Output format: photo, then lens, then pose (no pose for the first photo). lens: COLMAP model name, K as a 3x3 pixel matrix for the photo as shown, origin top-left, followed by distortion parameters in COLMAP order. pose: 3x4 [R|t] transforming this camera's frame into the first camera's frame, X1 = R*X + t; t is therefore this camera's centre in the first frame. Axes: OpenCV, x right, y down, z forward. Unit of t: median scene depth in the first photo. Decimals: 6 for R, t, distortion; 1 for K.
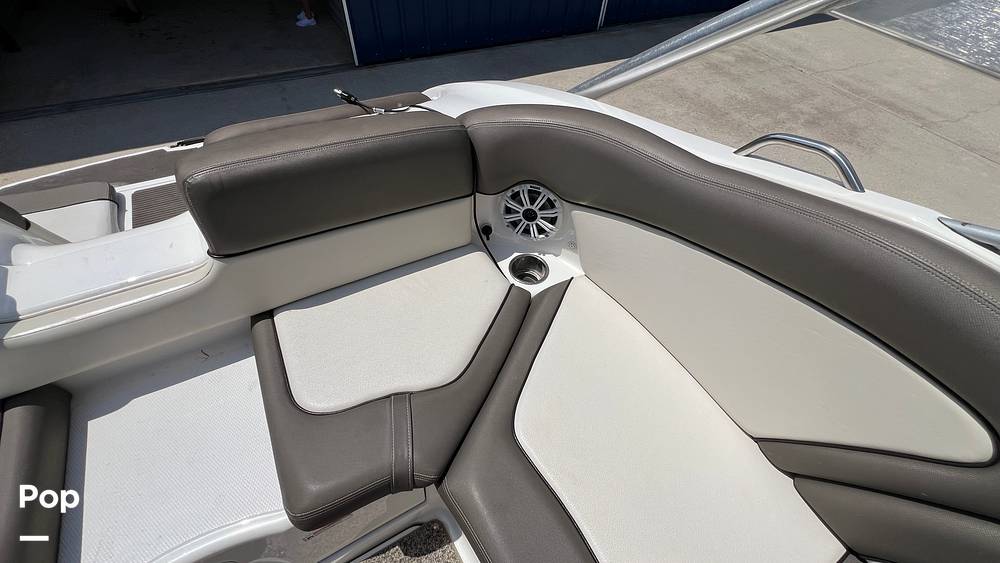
lens RADIAL K [[402.3, 0, 499.5], [0, 402.3, 284.0], [0, 0, 1]] dist [-0.000906, 0.000335]
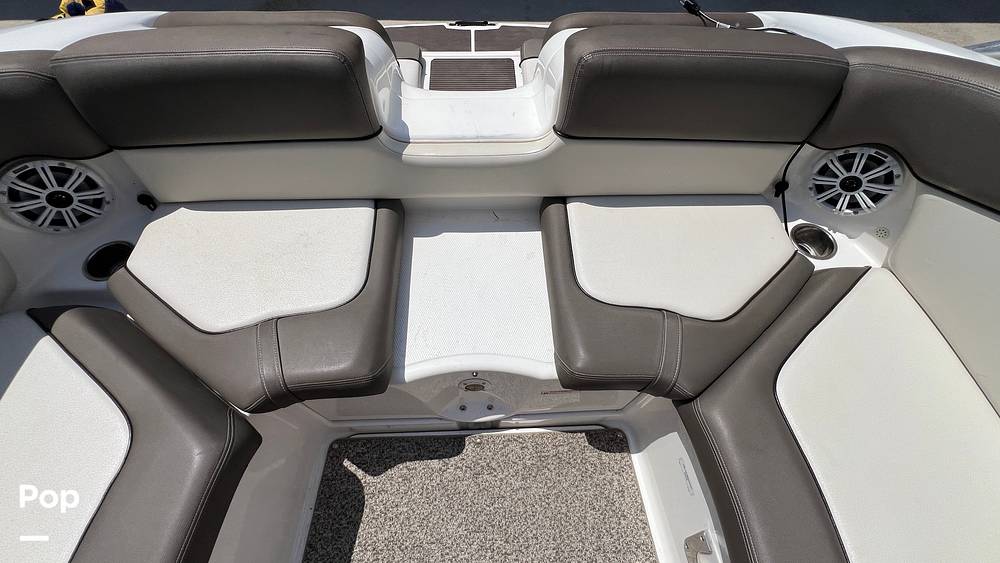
lens RADIAL K [[402.3, 0, 499.5], [0, 402.3, 284.0], [0, 0, 1]] dist [-0.000906, 0.000335]
pose [[0.892470, 0.366621, -0.262842, -0.309633], [-0.323657, 0.926274, 0.193034, 0.115201], [0.314234, -0.087206, 0.945332, -0.101060]]
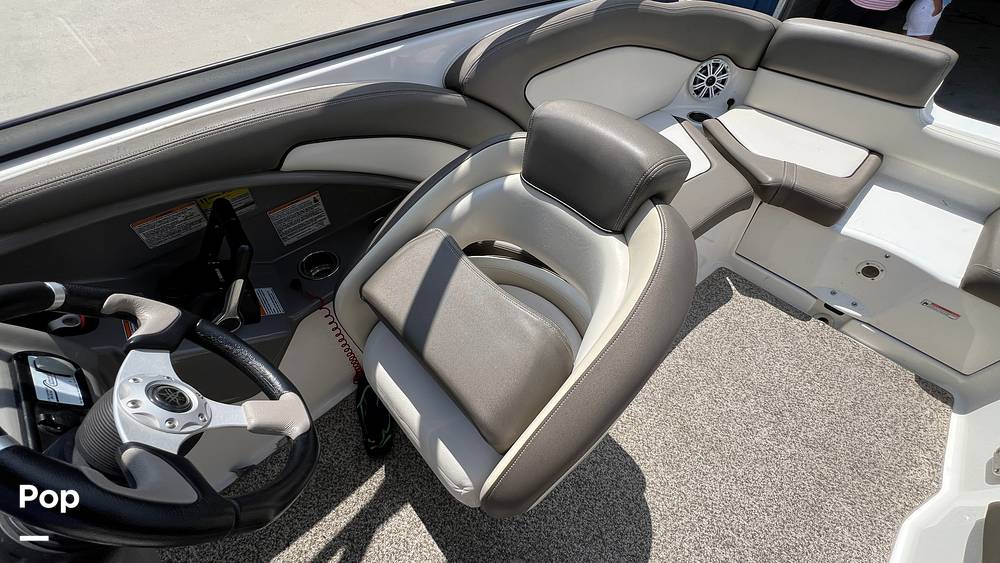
lens RADIAL K [[402.8, 0, 499.6], [0, 402.8, 283.5], [0, 0, 1]] dist [-0.001366, 0.000750]
pose [[0.249714, 0.689216, -0.680165, 0.114093], [-0.741441, 0.587888, 0.323501, 1.032918], [0.622823, 0.423519, 0.657817, -0.900976]]
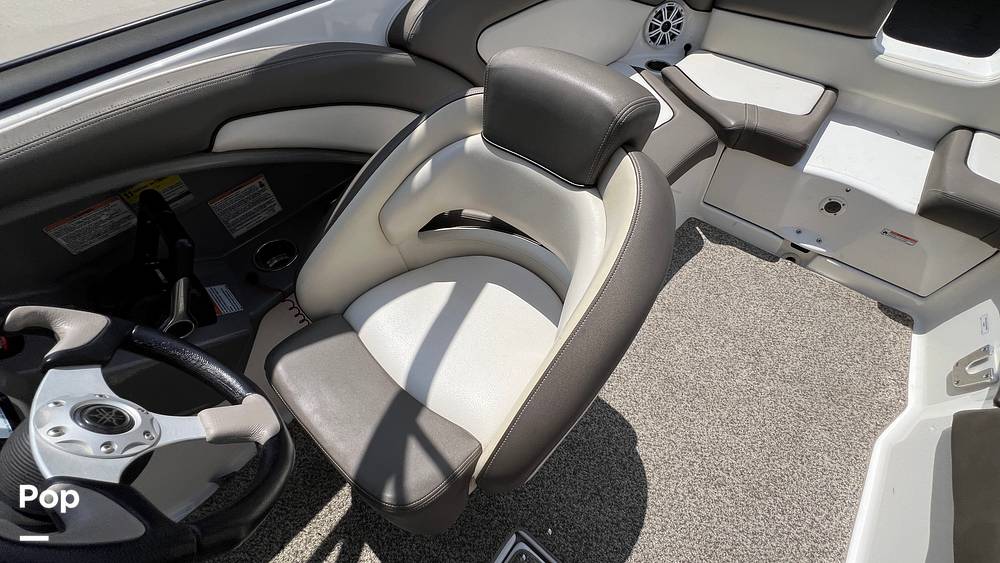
lens RADIAL K [[402.3, 0, 499.5], [0, 402.3, 284.0], [0, 0, 1]] dist [-0.000906, 0.000335]
pose [[0.365346, 0.698693, -0.615102, 0.092475], [-0.697811, 0.642906, 0.315804, 1.054439], [0.616103, 0.313847, 0.722439, -0.869514]]
